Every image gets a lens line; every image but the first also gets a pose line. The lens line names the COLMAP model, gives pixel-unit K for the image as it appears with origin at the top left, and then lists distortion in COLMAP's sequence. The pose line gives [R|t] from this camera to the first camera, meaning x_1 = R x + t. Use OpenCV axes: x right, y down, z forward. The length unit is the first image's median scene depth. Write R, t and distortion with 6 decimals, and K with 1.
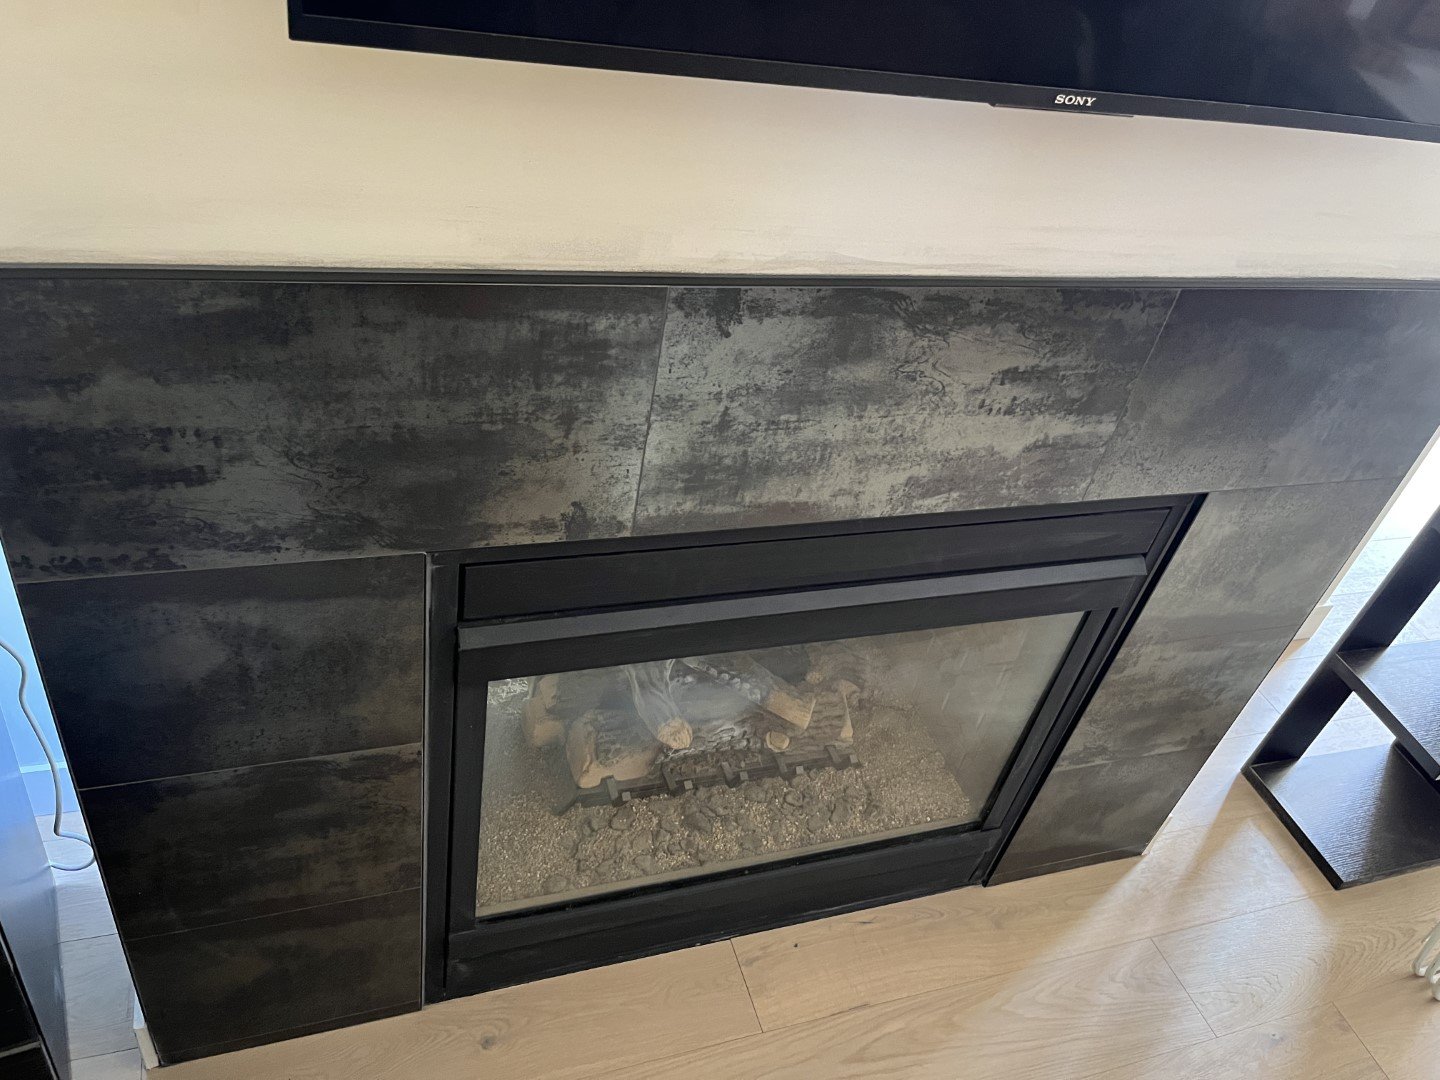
lens RADIAL K [[1093.3, 0, 722.8], [0, 1093.3, 535.7], [0, 0, 1]] dist [0.050108, -0.075800]
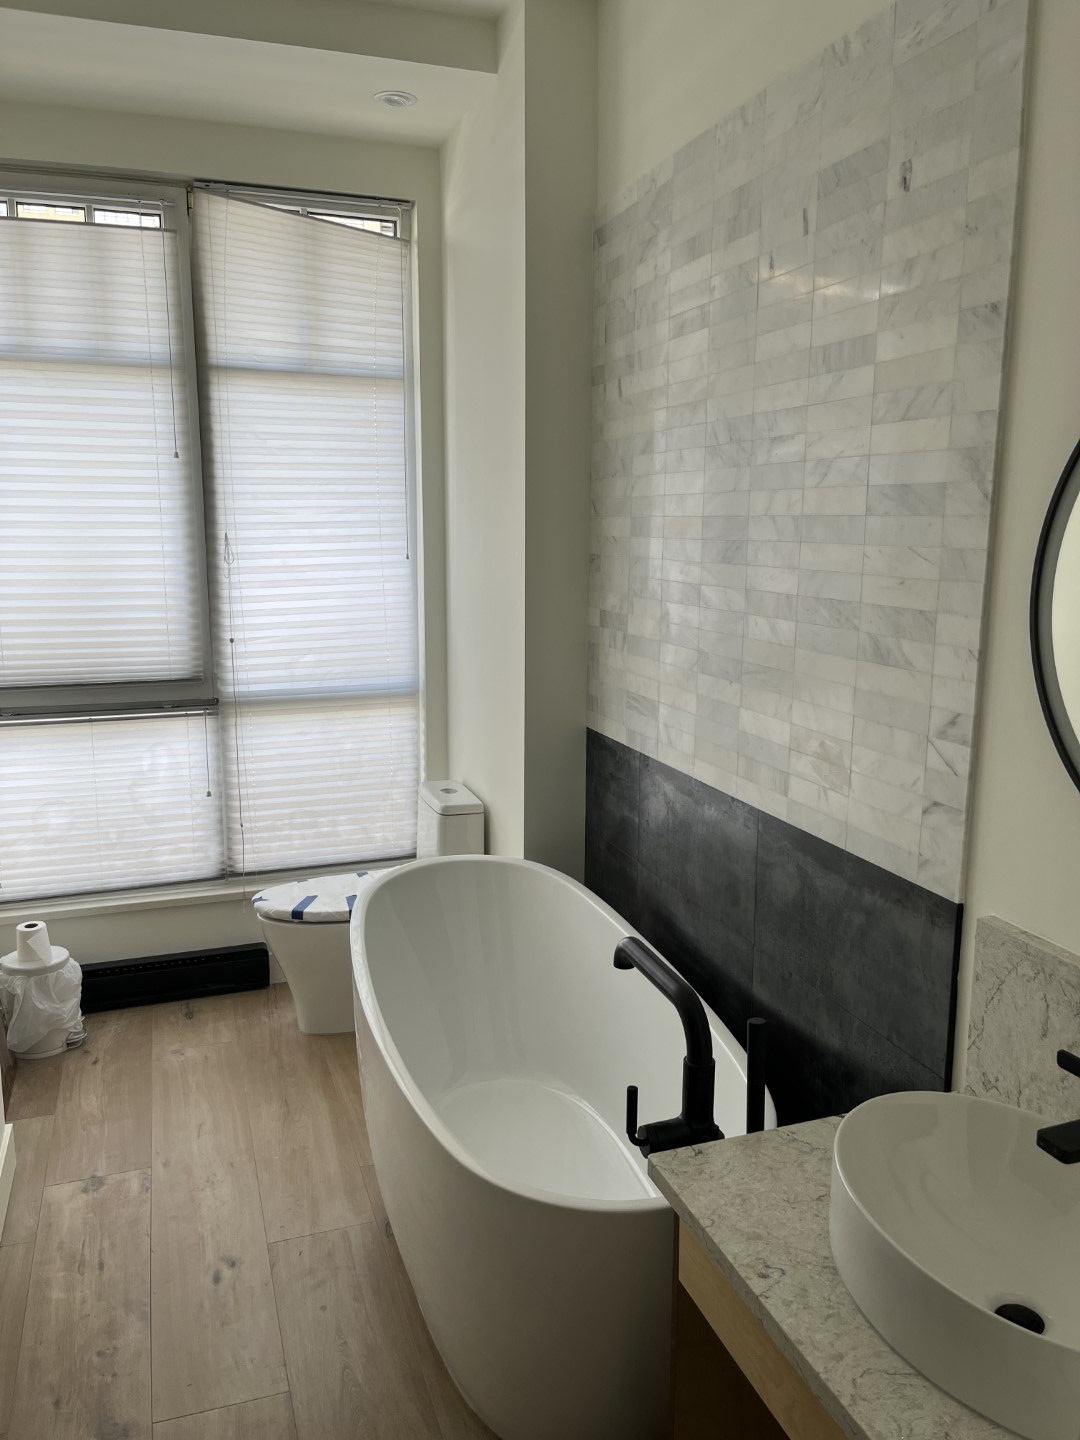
lens RADIAL K [[1093.3, 0, 550.0], [0, 1093.3, 718.1], [0, 0, 1]] dist [0.050108, -0.075800]
pose [[0.021596, 0.007850, -0.999736, 2.301698], [-0.622017, 0.782970, -0.007288, -0.112742], [0.782706, 0.622010, 0.021792, 0.587211]]
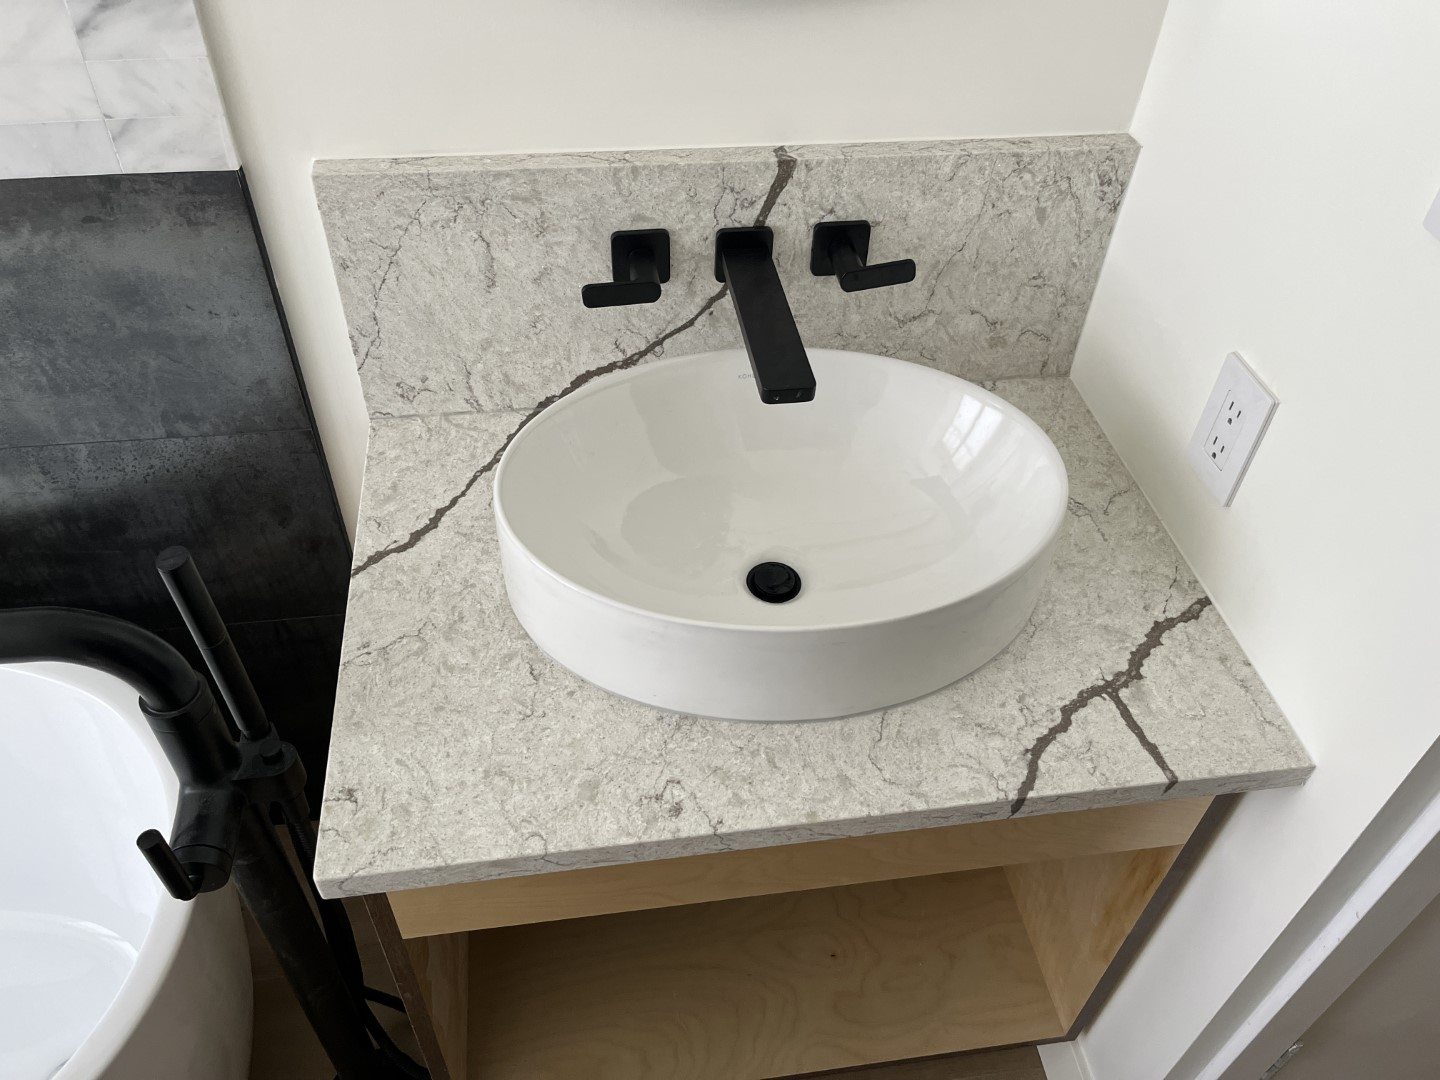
lens RADIAL K [[1093.3, 0, 723.1], [0, 1093.3, 527.6], [0, 0, 1]] dist [0.050108, -0.075800]
pose [[0.975828, 0.023241, -0.217299, 1.425786], [-0.006355, 0.996926, 0.078087, -0.063574], [0.218446, -0.074818, 0.972977, 0.439998]]
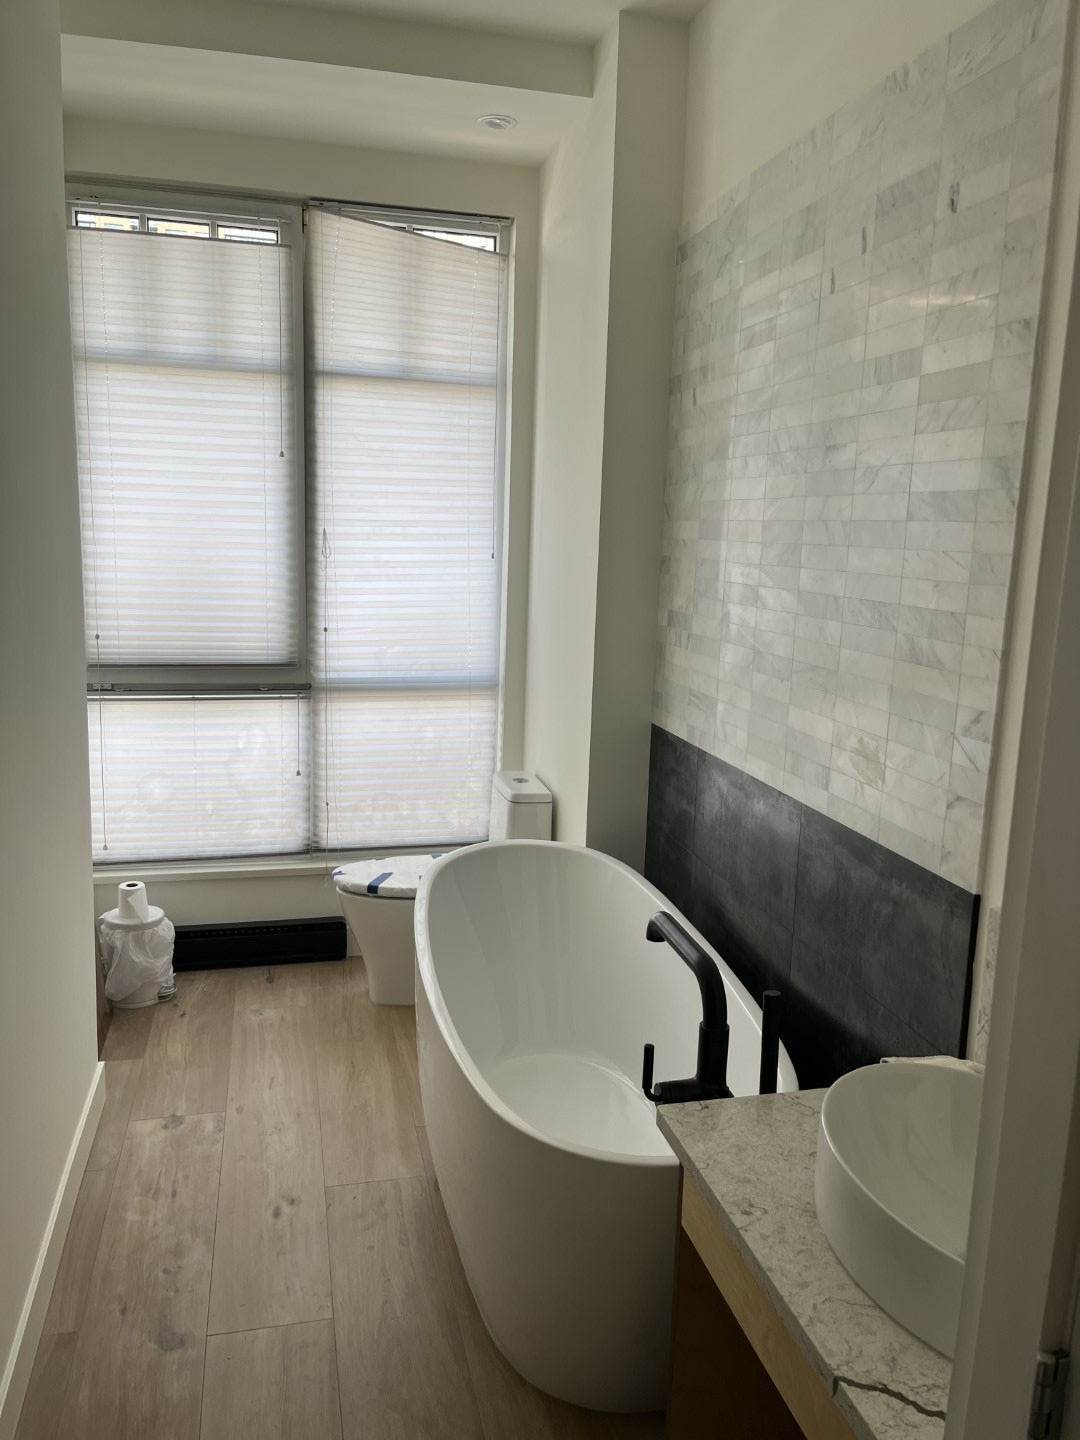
lens RADIAL K [[1093.3, 0, 543.8], [0, 1093.3, 716.3], [0, 0, 1]] dist [0.050108, -0.075800]
pose [[-0.075969, -0.003186, -0.997105, 2.413250], [-0.653504, 0.755439, 0.047376, -0.135665], [0.753101, 0.655211, -0.059472, 0.675169]]
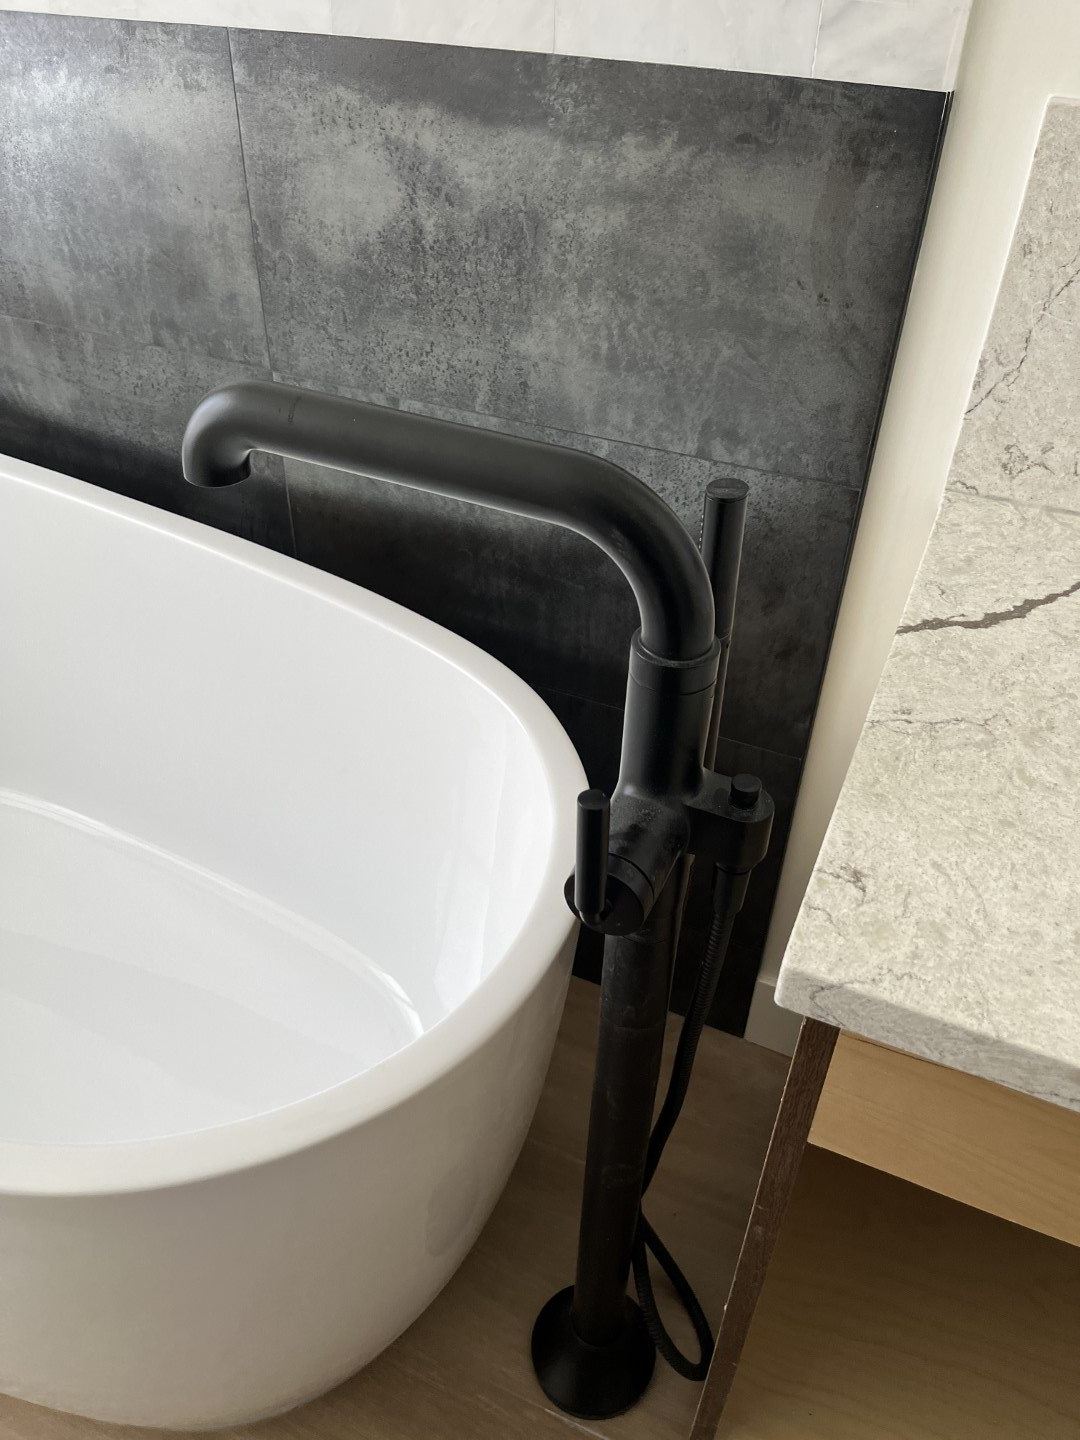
lens RADIAL K [[1093.3, 0, 547.3], [0, 1093.3, 729.8], [0, 0, 1]] dist [0.050108, -0.075800]
pose [[0.731636, 0.293603, -0.615228, 1.211063], [-0.341473, 0.938952, 0.042008, 0.130757], [0.590004, 0.179350, 0.787229, 0.618176]]
